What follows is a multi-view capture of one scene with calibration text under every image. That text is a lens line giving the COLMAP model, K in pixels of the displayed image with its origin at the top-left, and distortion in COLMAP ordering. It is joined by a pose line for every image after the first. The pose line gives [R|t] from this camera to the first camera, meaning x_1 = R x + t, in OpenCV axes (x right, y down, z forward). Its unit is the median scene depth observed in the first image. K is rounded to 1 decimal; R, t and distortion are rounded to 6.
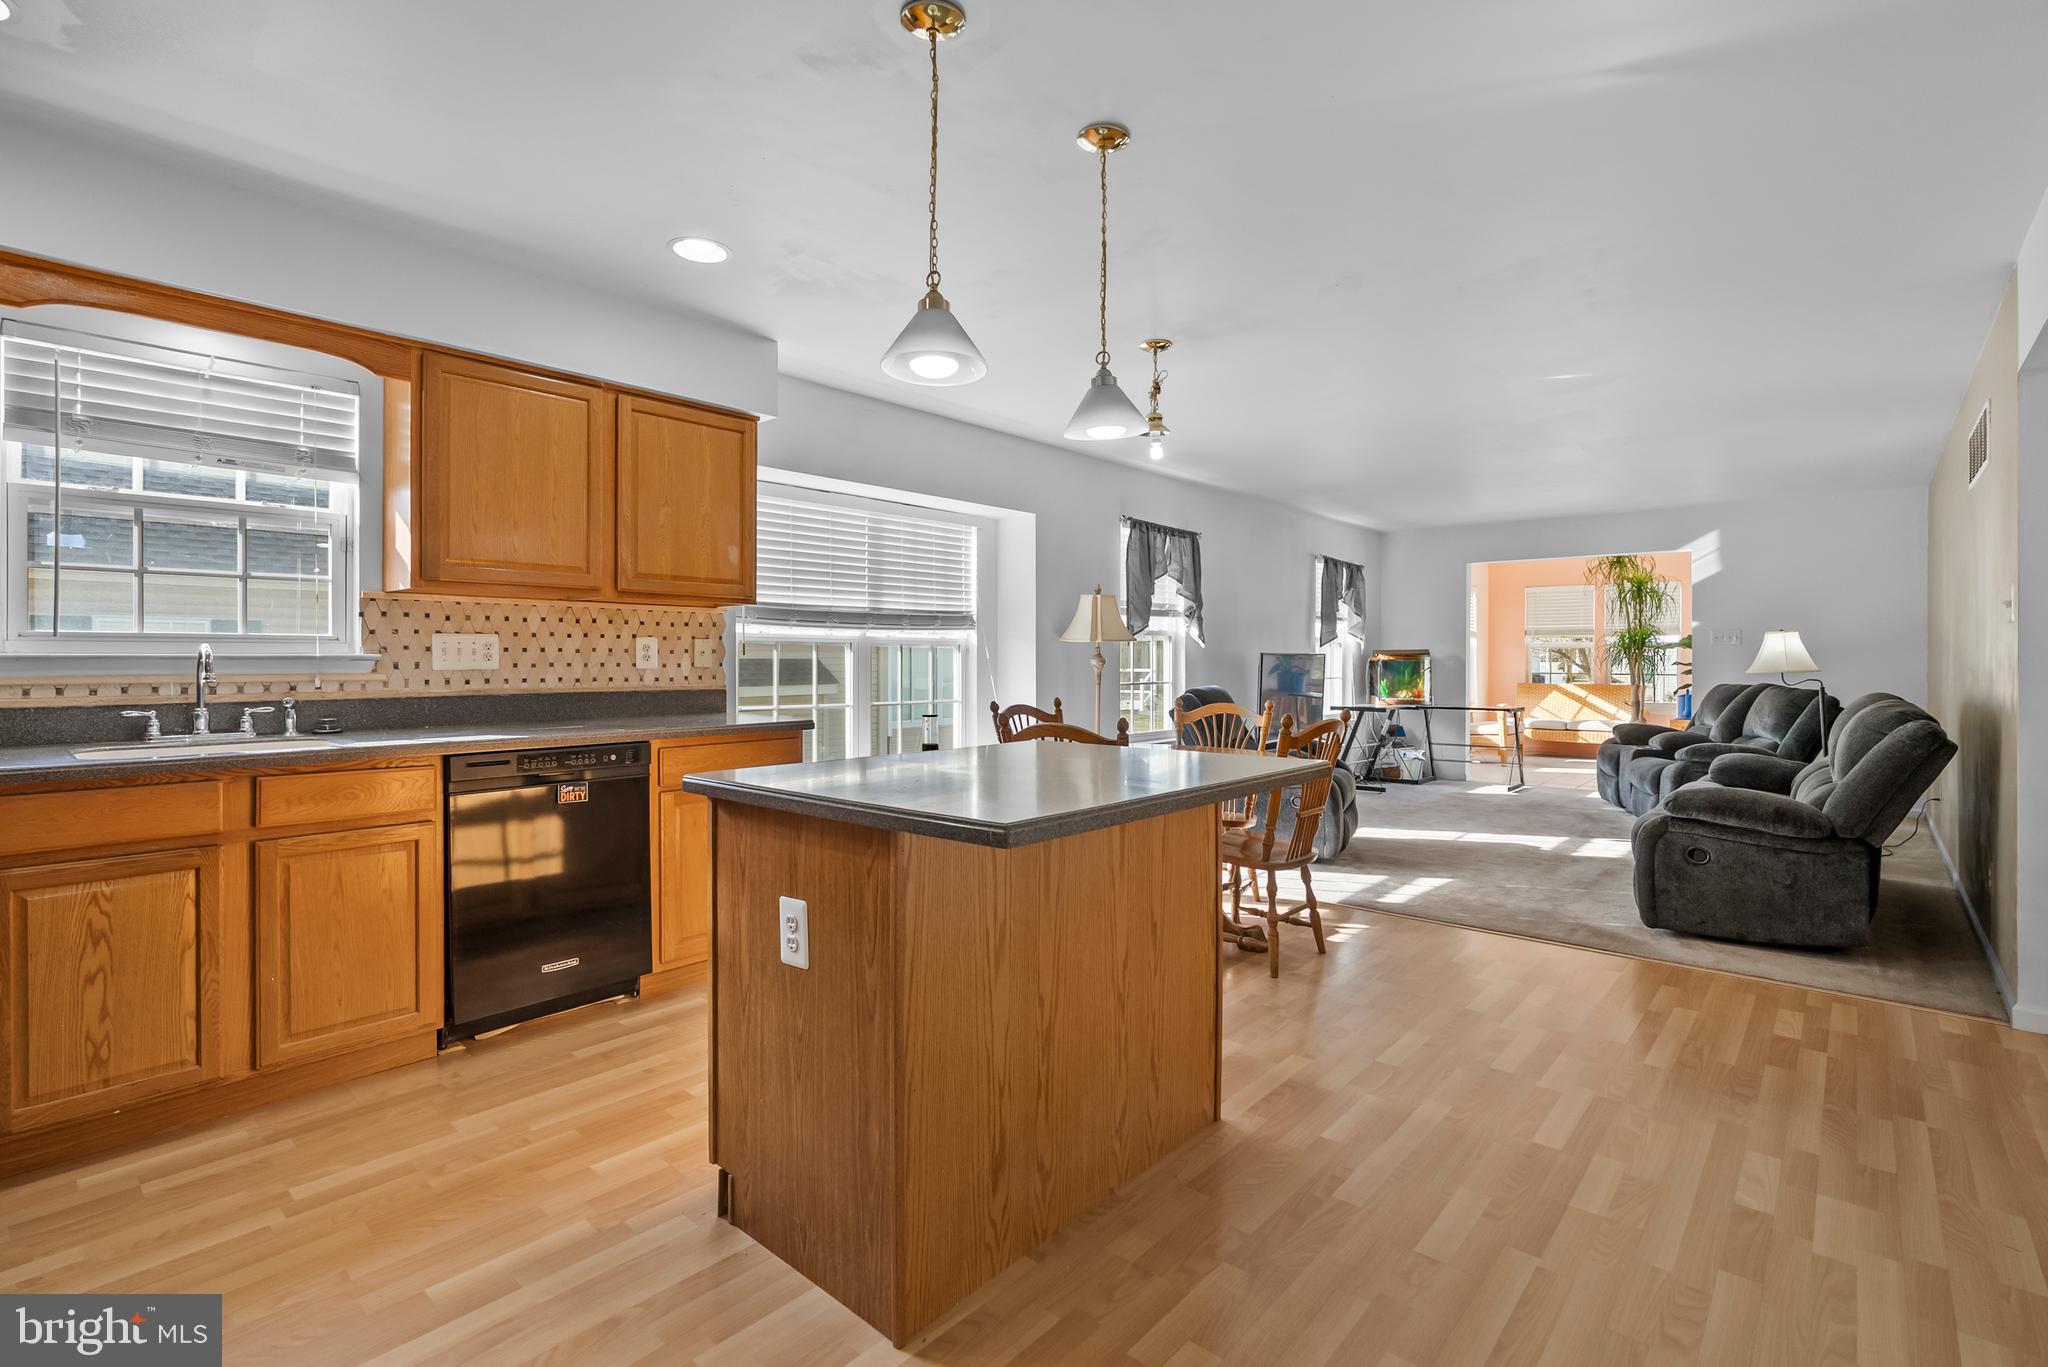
lens RADIAL K [[947.9, 0, 1050.0], [0, 947.9, 662.8], [0, 0, 1]] dist [-0.012654, 0.004794]
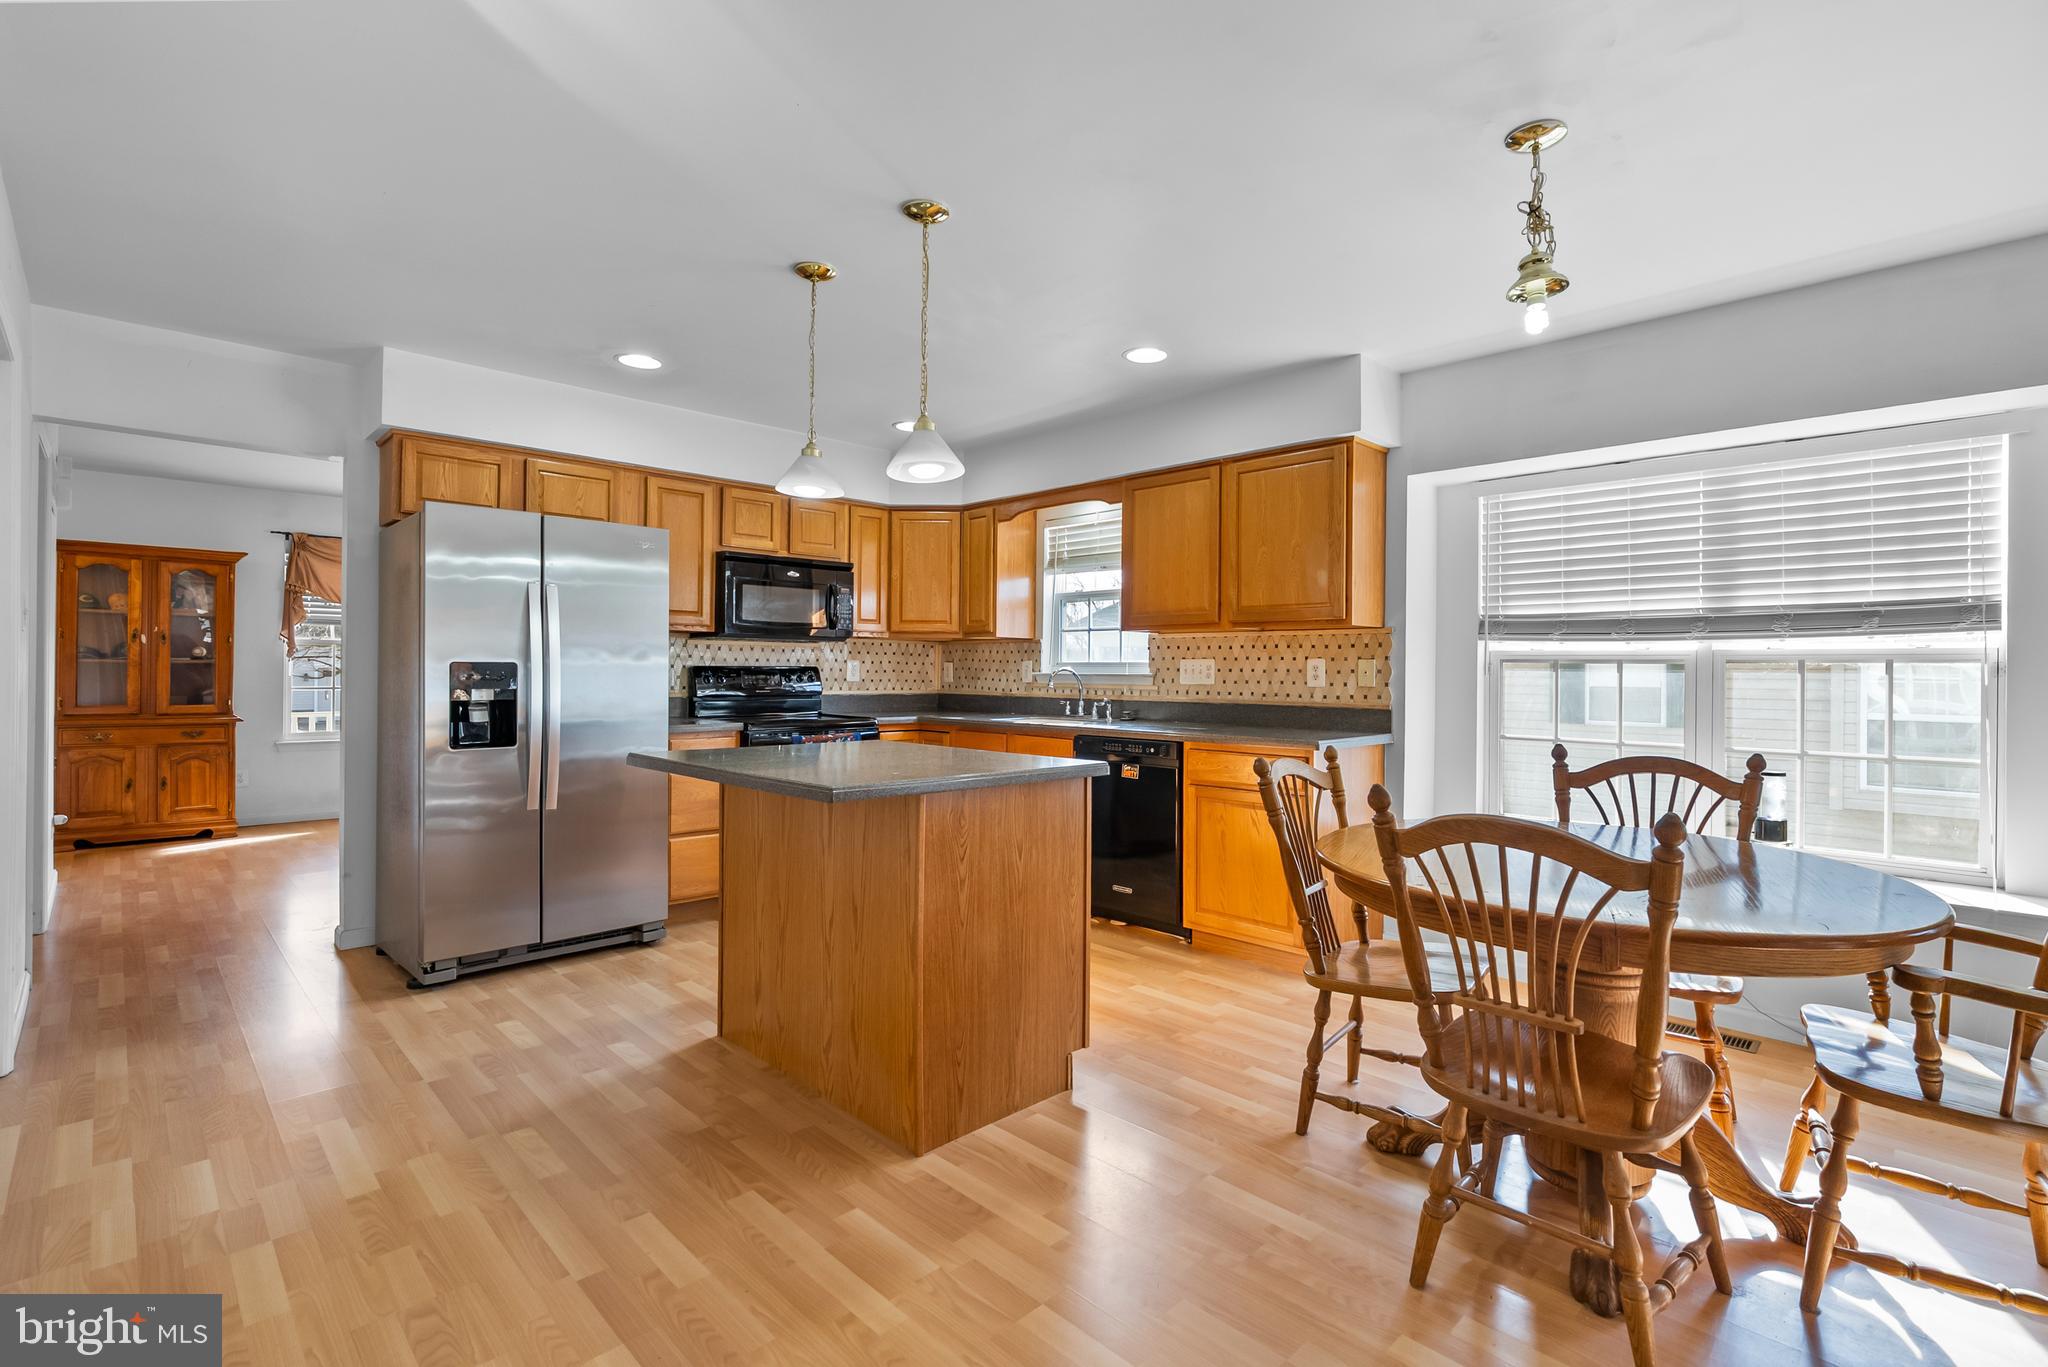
lens RADIAL K [[947.9, 0, 1042.5], [0, 947.9, 672.8], [0, 0, 1]] dist [-0.012654, 0.004794]
pose [[-0.081367, 0.000152, -0.996684, 0.511455], [-0.013213, 0.999912, 0.001231, -0.005255], [0.996597, 0.013270, -0.081358, 0.544035]]
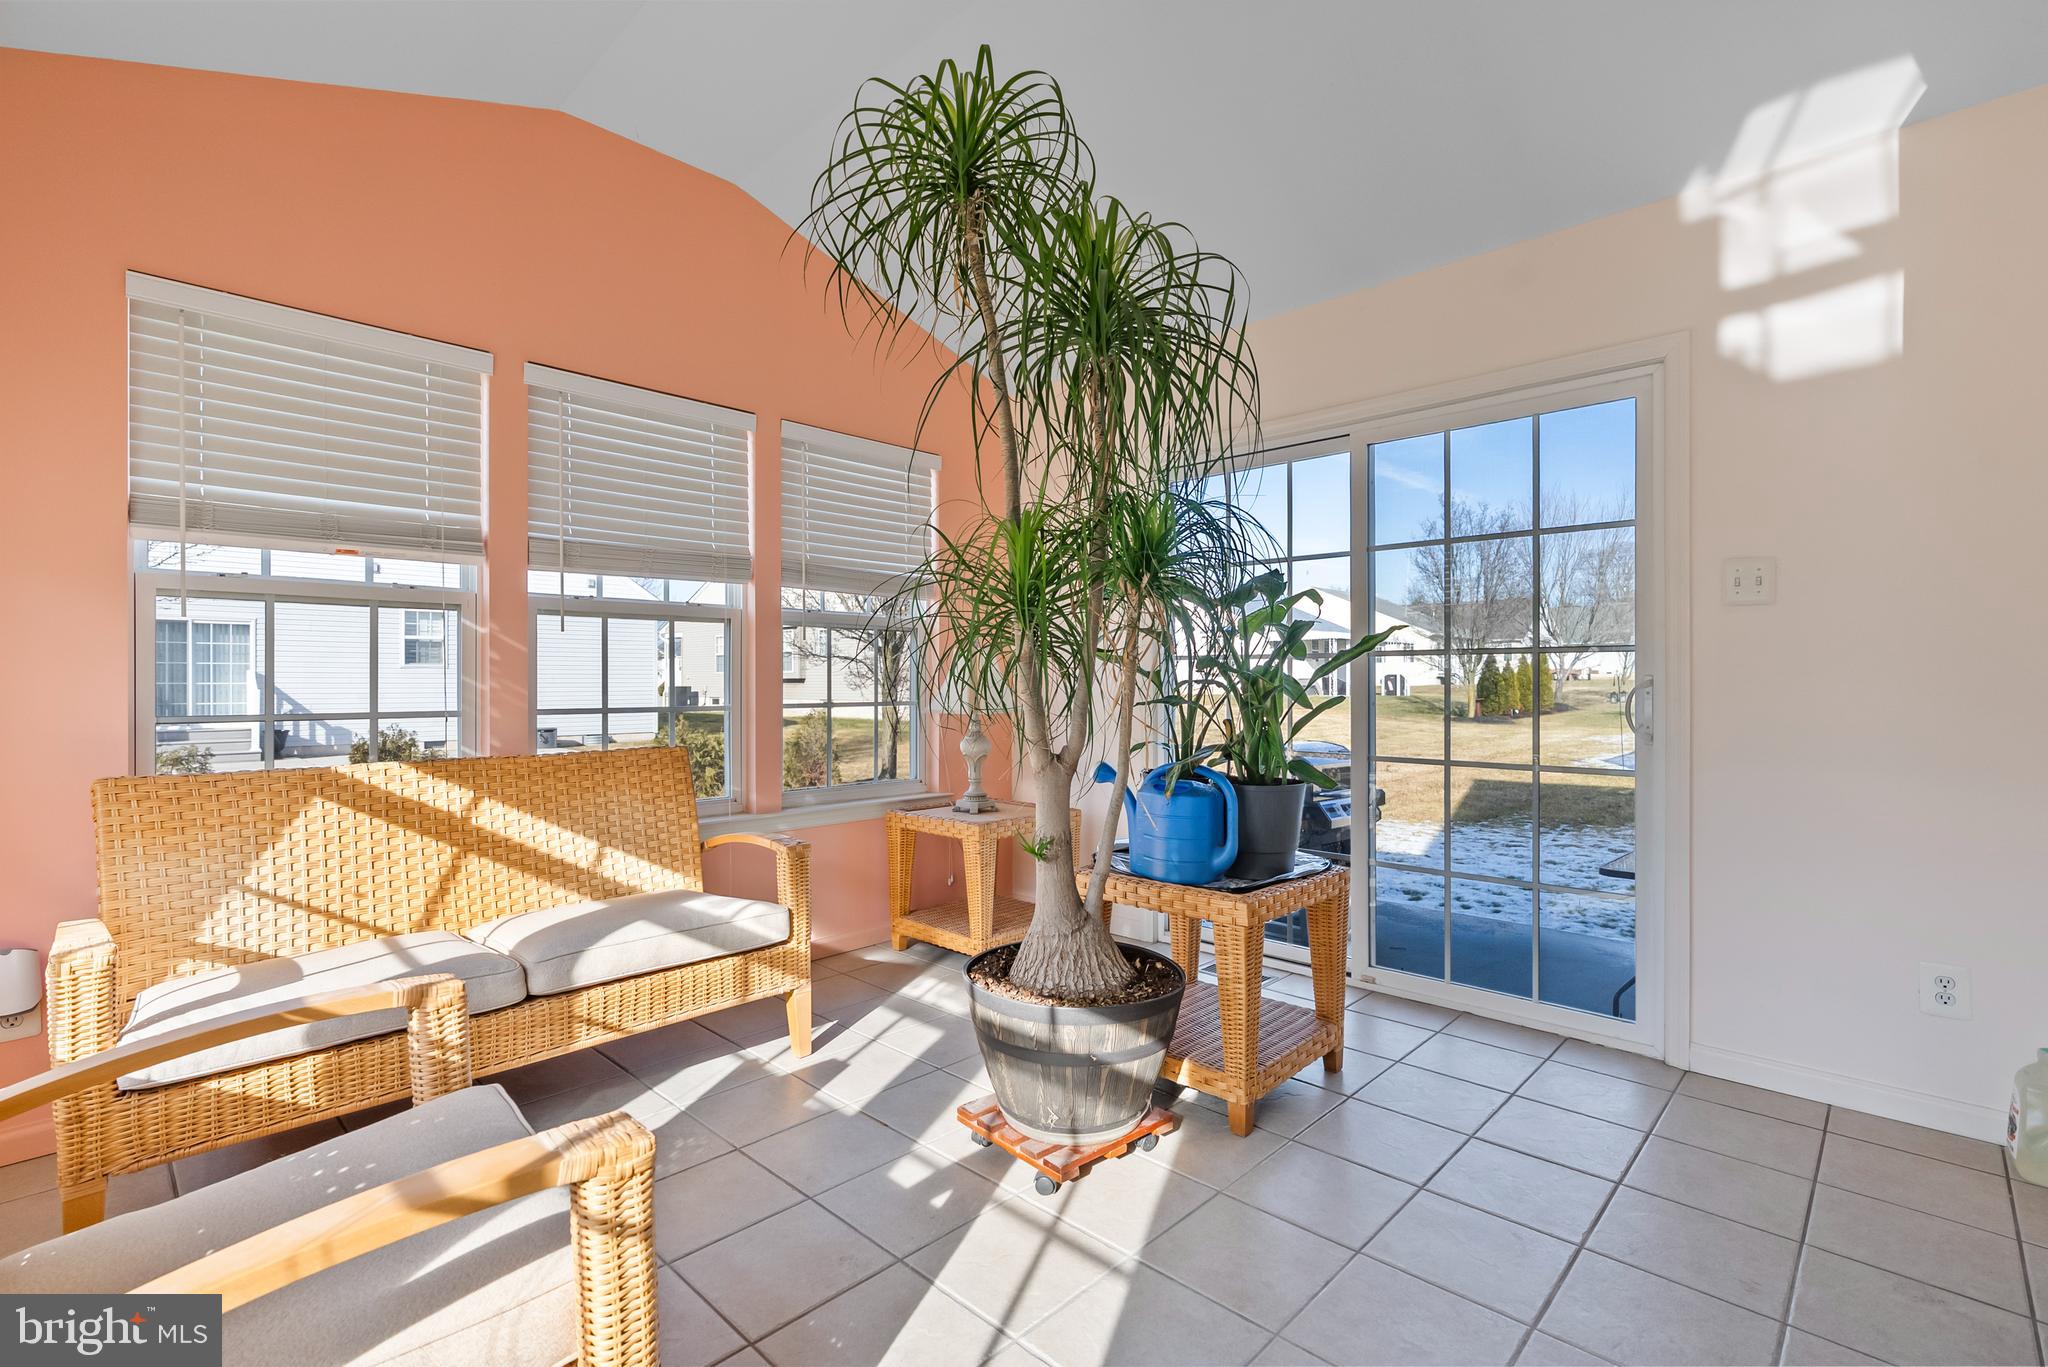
lens RADIAL K [[947.9, 0, 1029.6], [0, 947.9, 687.3], [0, 0, 1]] dist [-0.012654, 0.004794]
pose [[0.054786, -0.005075, 0.998485, 0.725330], [0.010285, 0.999937, 0.004518, 0.011005], [-0.998445, 0.010022, 0.054834, 1.813882]]
